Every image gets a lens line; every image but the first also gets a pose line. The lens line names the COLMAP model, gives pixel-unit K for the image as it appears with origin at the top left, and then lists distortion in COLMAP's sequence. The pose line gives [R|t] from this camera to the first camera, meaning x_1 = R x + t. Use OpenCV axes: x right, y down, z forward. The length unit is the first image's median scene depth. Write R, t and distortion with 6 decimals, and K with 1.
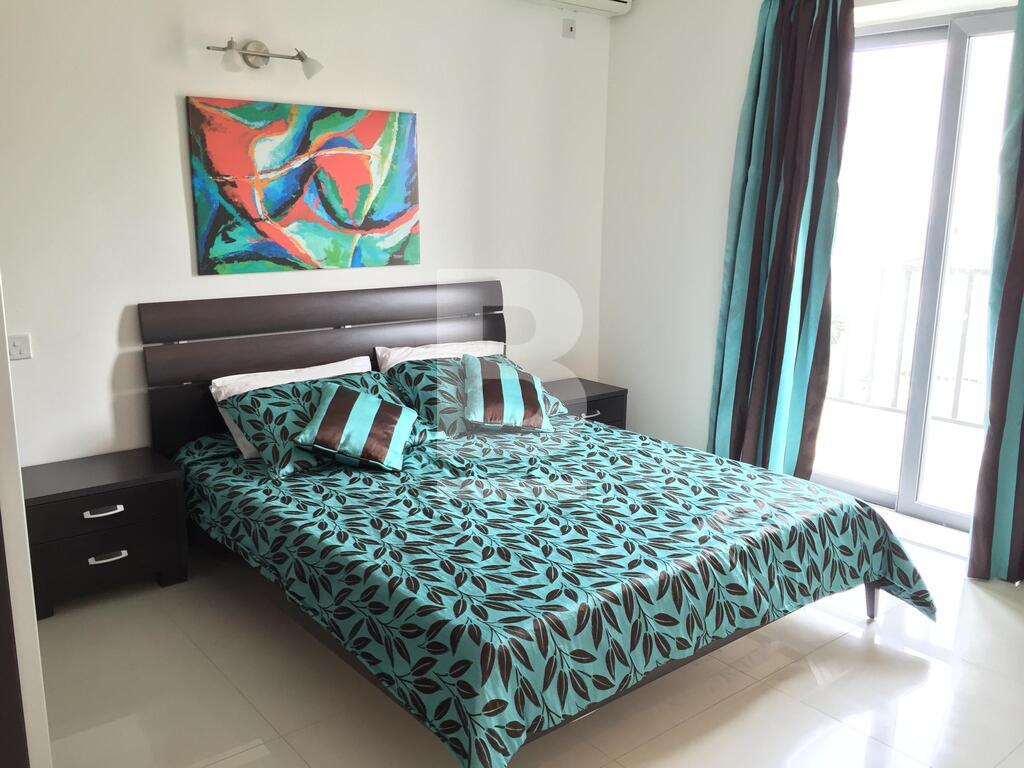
lens RADIAL K [[877.5, 0, 512.0], [0, 877.5, 384.0], [0, 0, 1]] dist [0.035063, -0.009301]
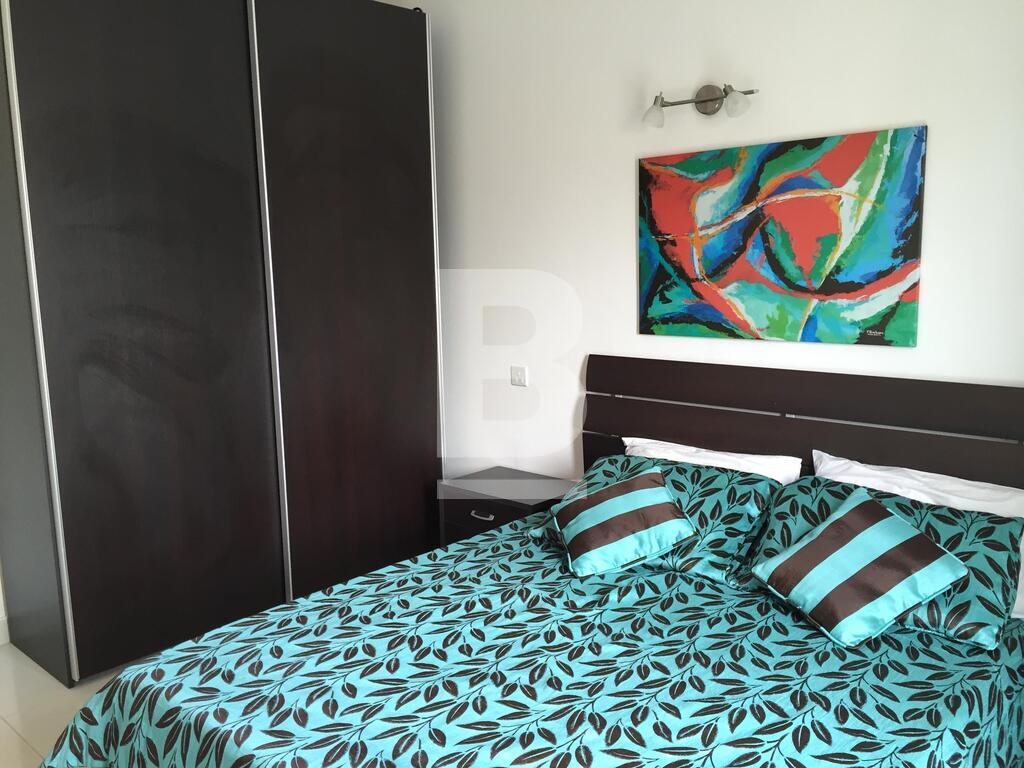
lens RADIAL K [[877.5, 0, 512.0], [0, 877.5, 384.0], [0, 0, 1]] dist [0.035063, -0.009301]
pose [[0.129846, 0.137919, -0.981895, 0.583612], [-0.178833, 0.977296, 0.113624, -0.146583], [0.975274, 0.160841, 0.151563, 0.676055]]
